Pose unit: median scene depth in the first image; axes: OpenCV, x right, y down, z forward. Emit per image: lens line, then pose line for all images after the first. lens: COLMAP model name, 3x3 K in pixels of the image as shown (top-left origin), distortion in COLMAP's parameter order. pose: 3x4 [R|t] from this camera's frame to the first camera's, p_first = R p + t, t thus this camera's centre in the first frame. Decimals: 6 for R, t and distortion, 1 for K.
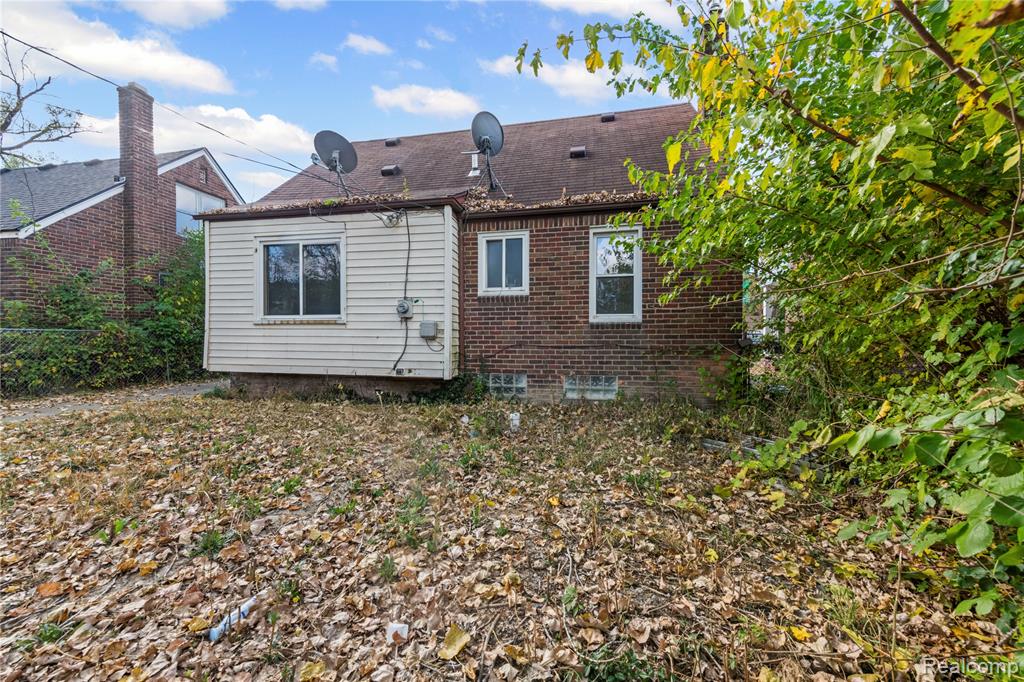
lens RADIAL K [[411.0, 0, 516.0], [0, 411.0, 349.7], [0, 0, 1]] dist [0.010896, 0.000498]
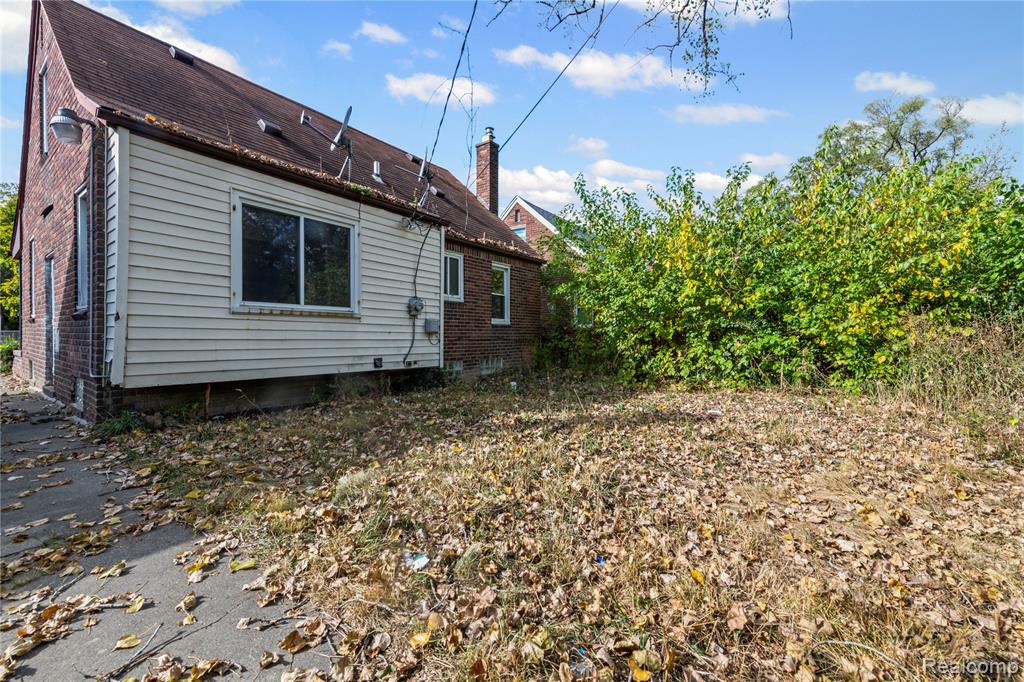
lens RADIAL K [[411.0, 0, 510.5], [0, 411.0, 339.9], [0, 0, 1]] dist [0.010896, 0.000498]
pose [[0.413817, -0.011880, 0.910282, -1.147348], [0.011410, 0.999904, 0.007863, -0.016197], [-0.910289, 0.007132, 0.413913, 0.293955]]
